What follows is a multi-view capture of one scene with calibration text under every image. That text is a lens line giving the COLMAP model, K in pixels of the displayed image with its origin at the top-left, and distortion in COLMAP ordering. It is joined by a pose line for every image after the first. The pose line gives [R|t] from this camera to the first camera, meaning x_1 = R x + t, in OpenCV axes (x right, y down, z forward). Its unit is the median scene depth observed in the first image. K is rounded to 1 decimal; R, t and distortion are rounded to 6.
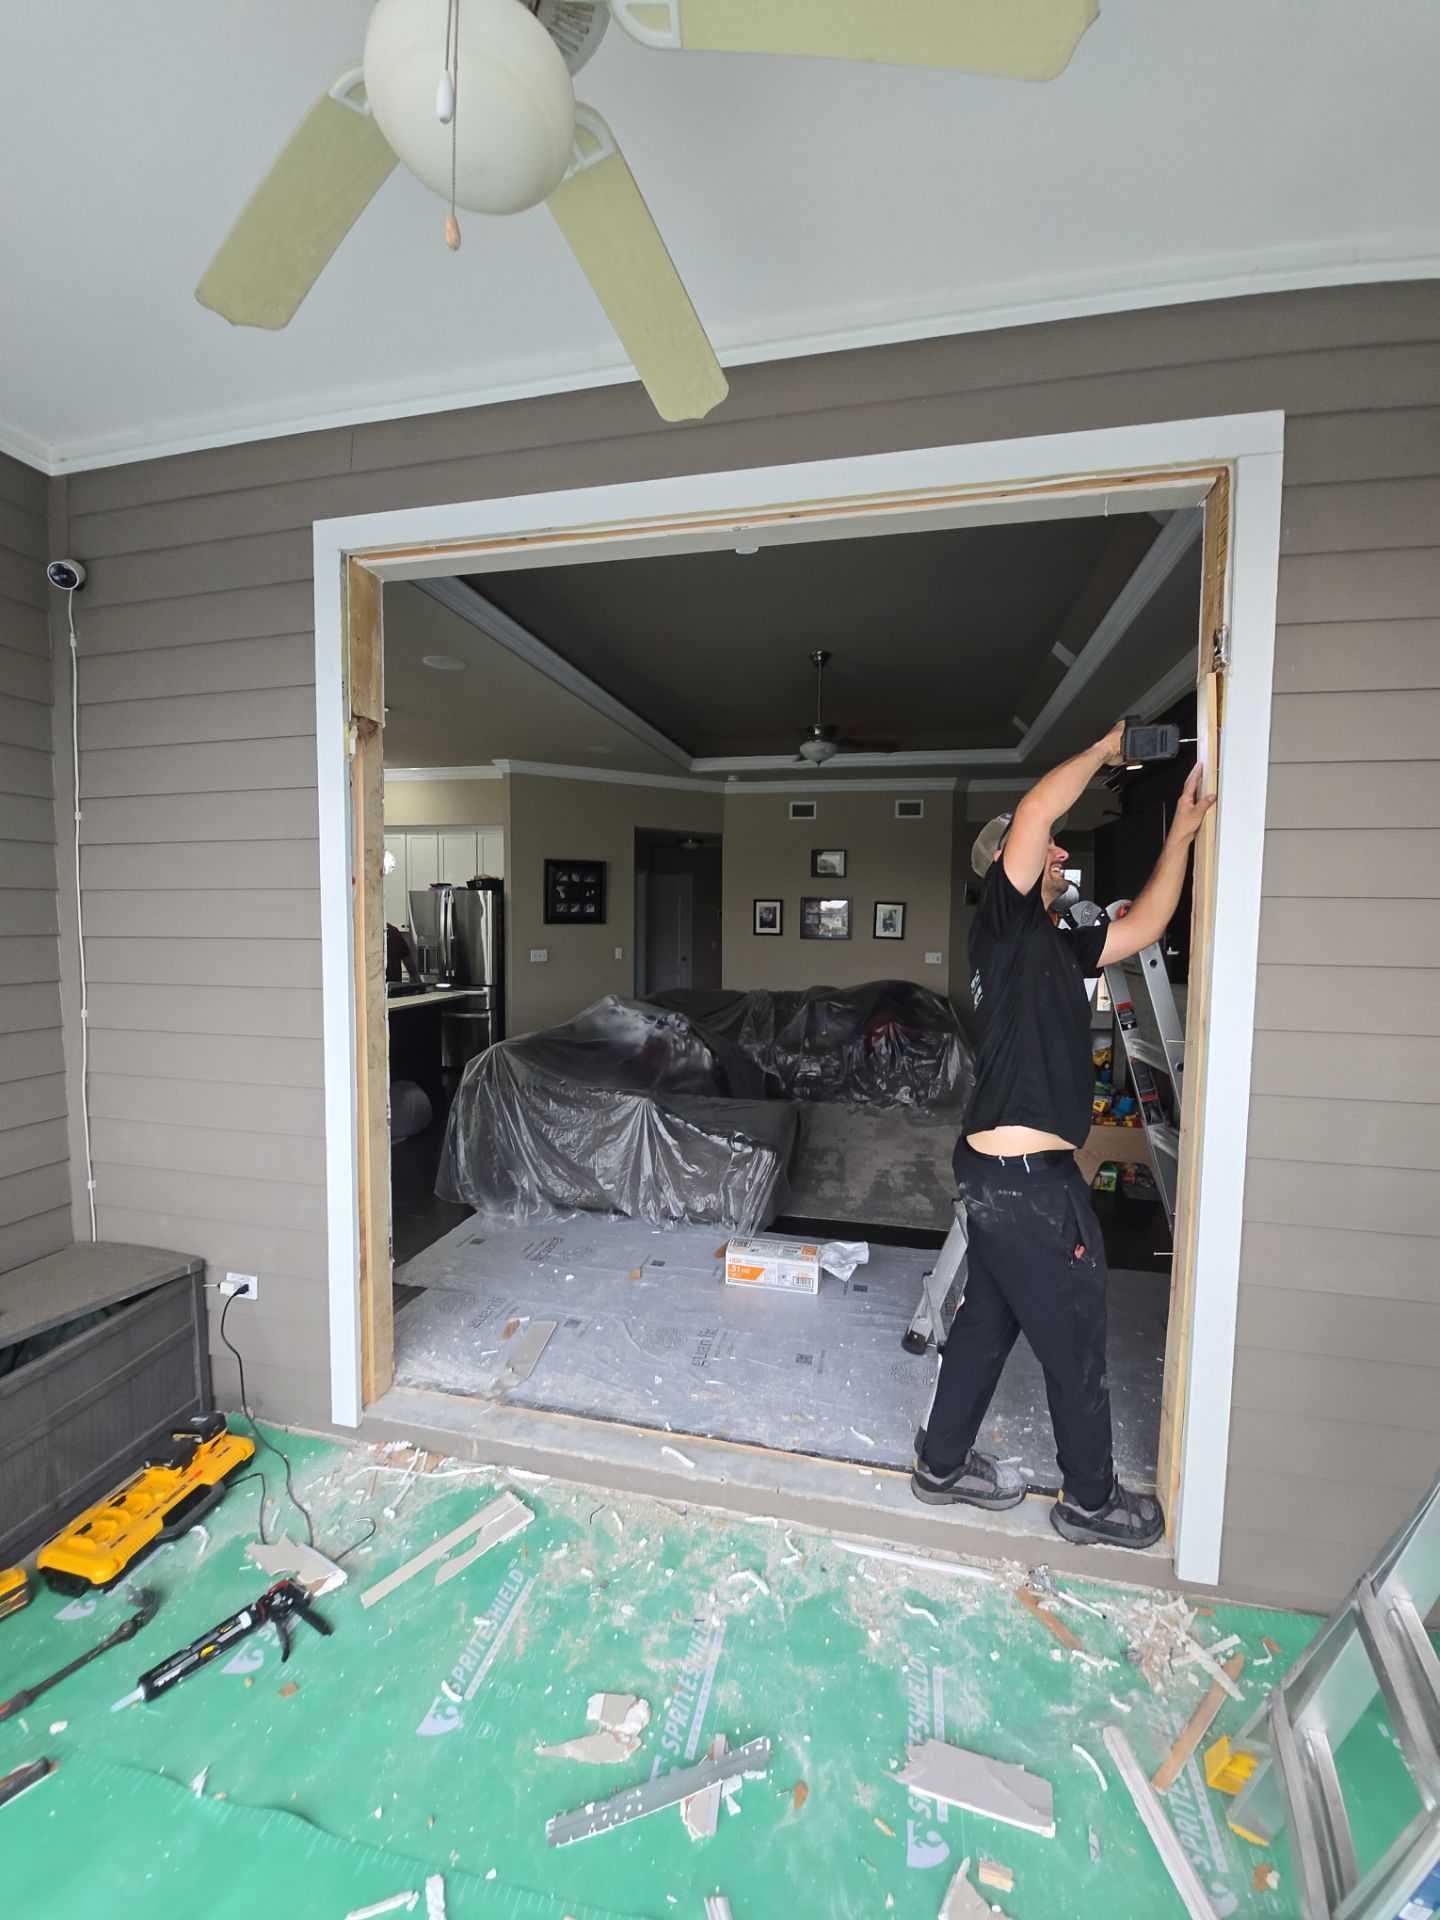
lens RADIAL K [[762.3, 0, 729.5], [0, 762.3, 952.7], [0, 0, 1]] dist [-0.008793, -0.008097]
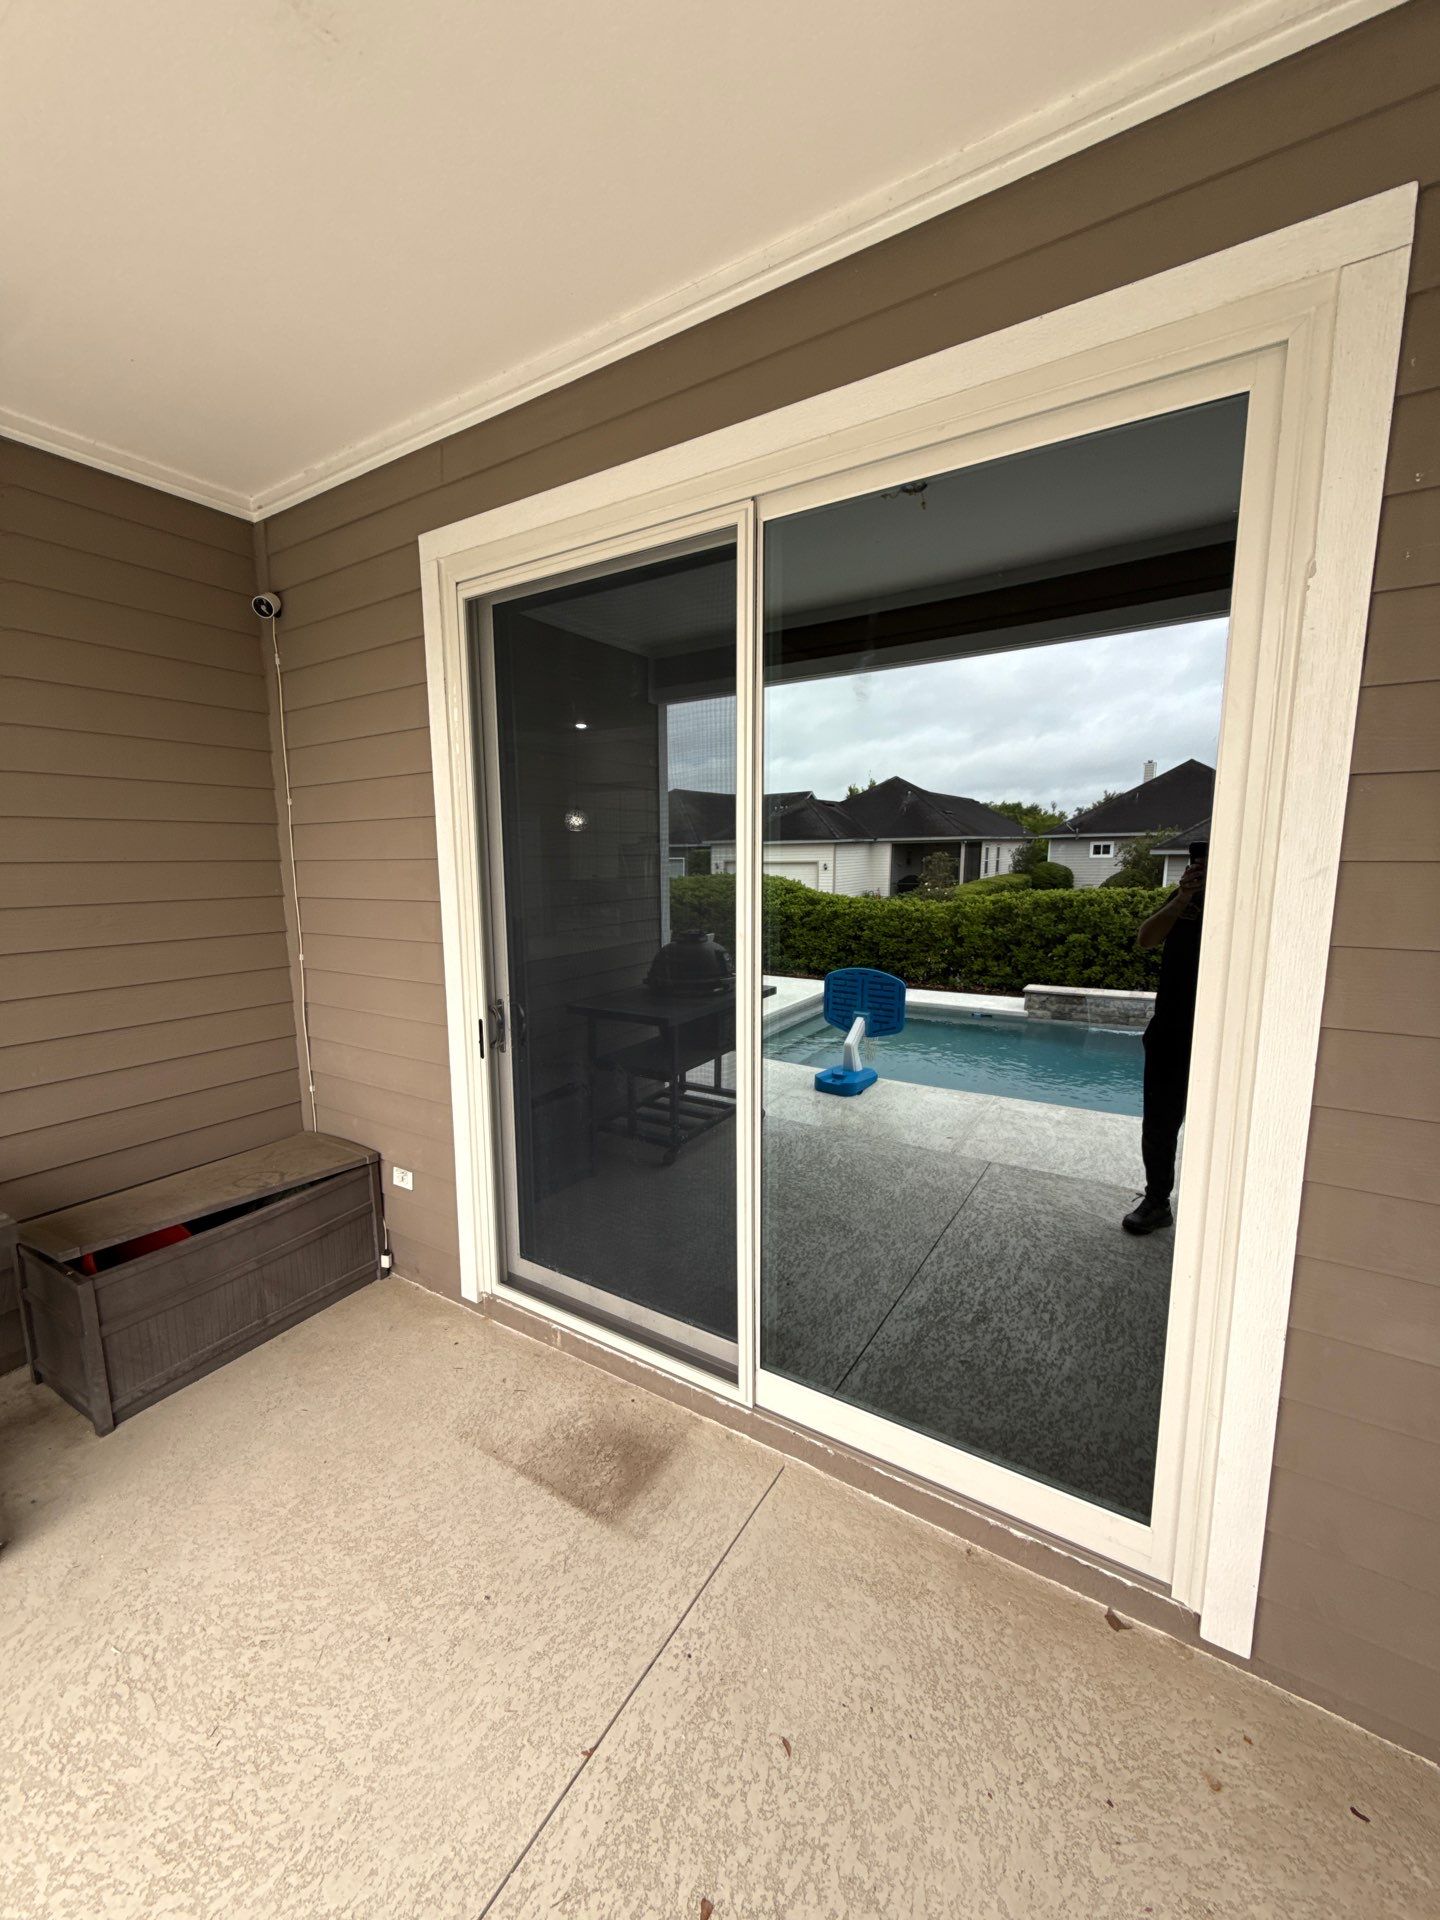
lens RADIAL K [[759.8, 0, 720.0], [0, 759.8, 960.0], [0, 0, 1]] dist [-0.002224, 0.000244]
pose [[0.941695, 0.031437, -0.334997, 0.127168], [-0.002868, 0.996339, 0.085437, -0.014049], [0.336456, -0.079495, 0.938338, 0.011894]]
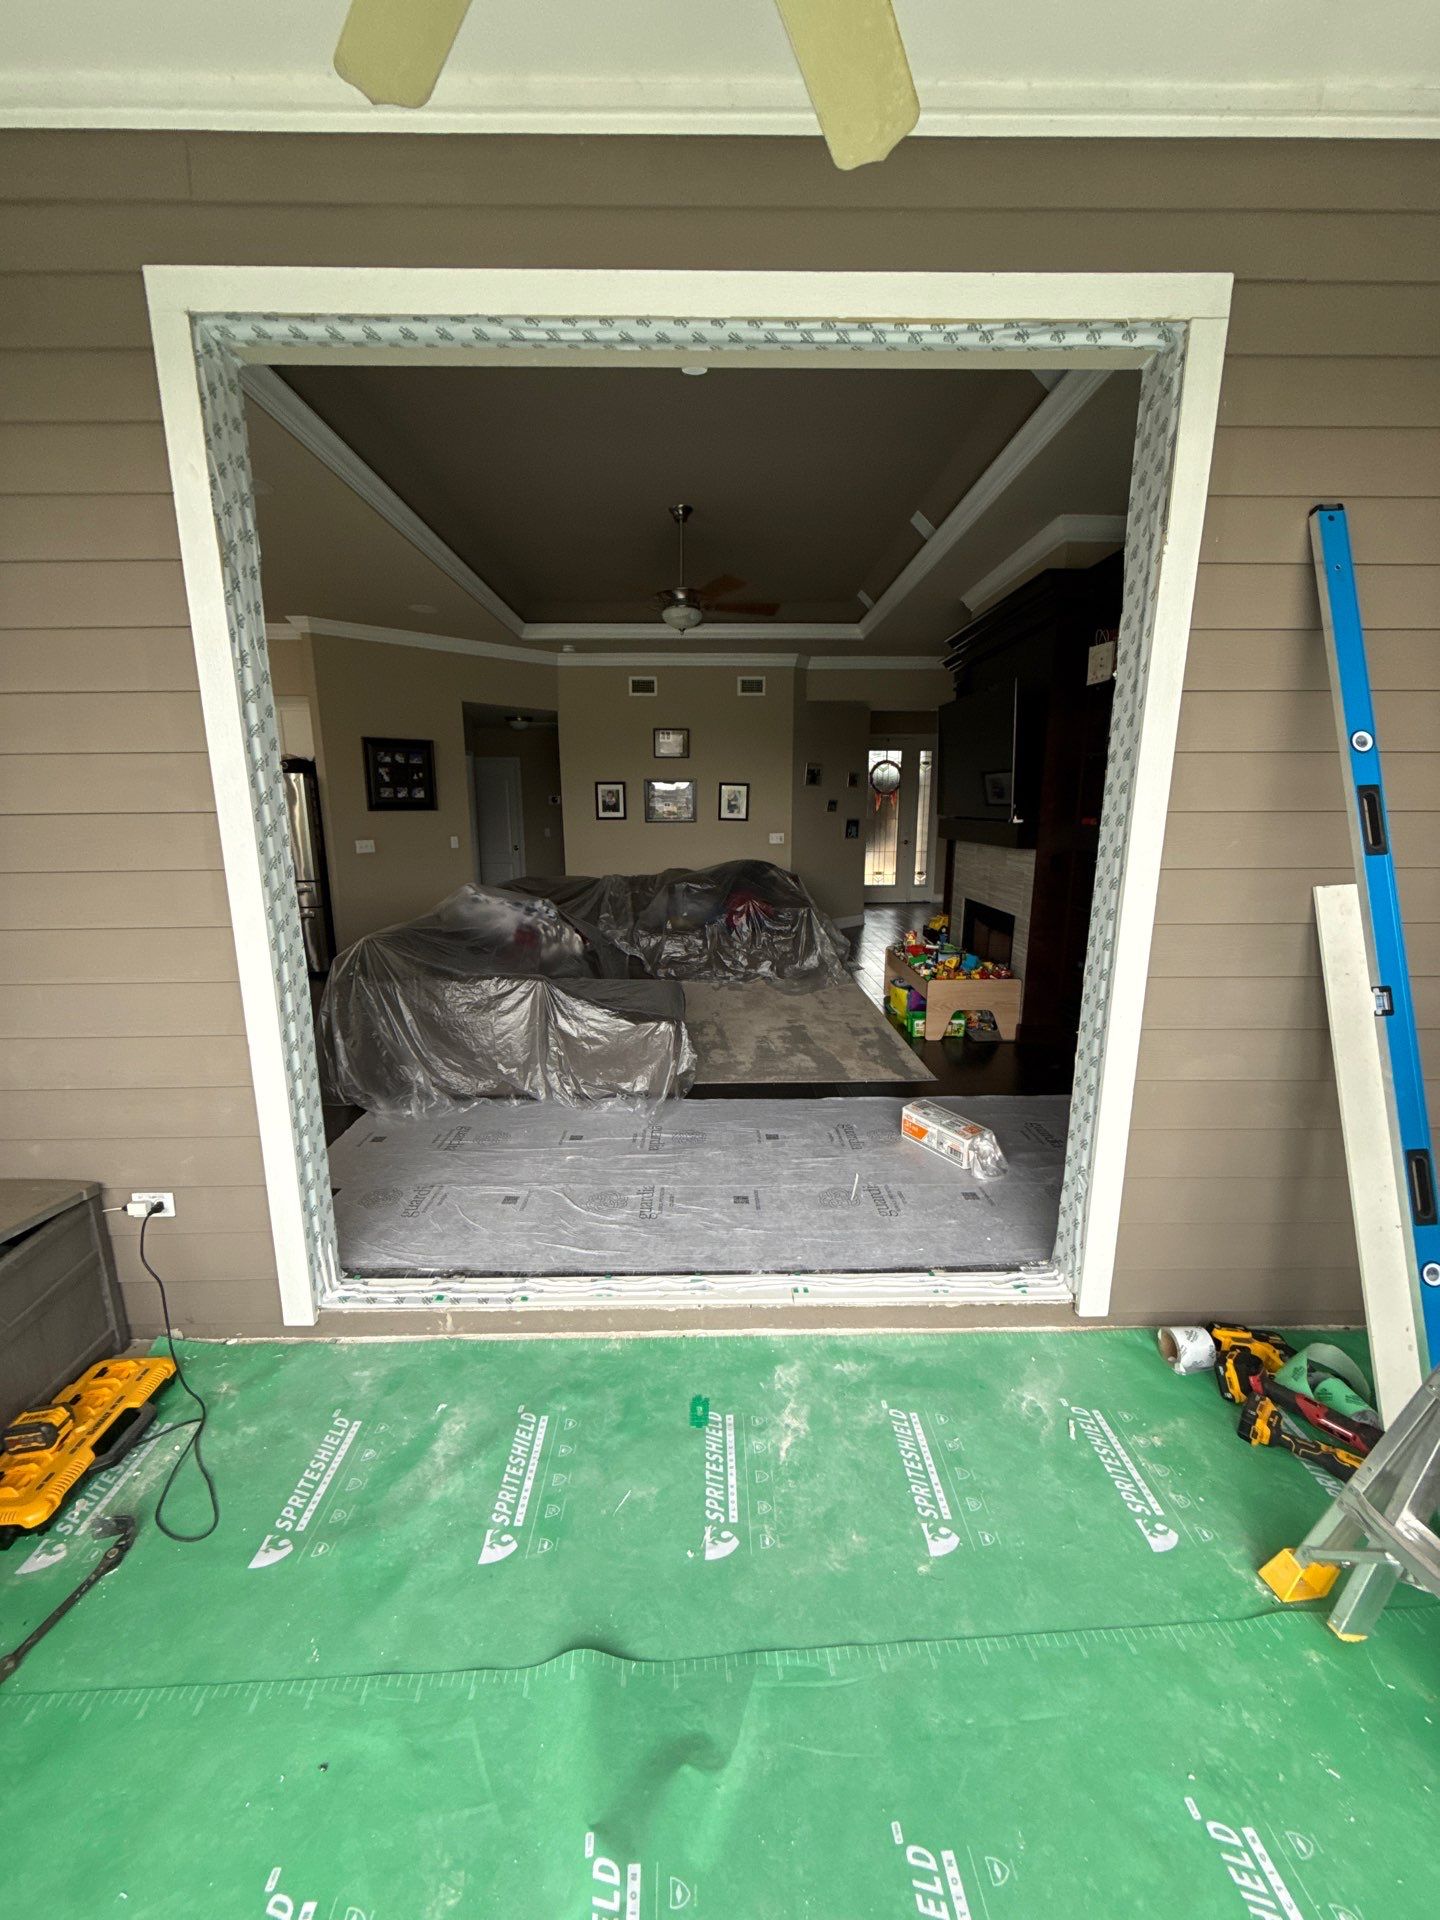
lens RADIAL K [[767.2, 0, 720.1], [0, 767.2, 962.2], [0, 0, 1]] dist [-0.002295, -0.000574]
pose [[0.971705, -0.062762, 0.227705, -0.088316], [0.027206, 0.987374, 0.156054, 0.014237], [-0.234625, -0.145443, 0.961144, -0.000366]]
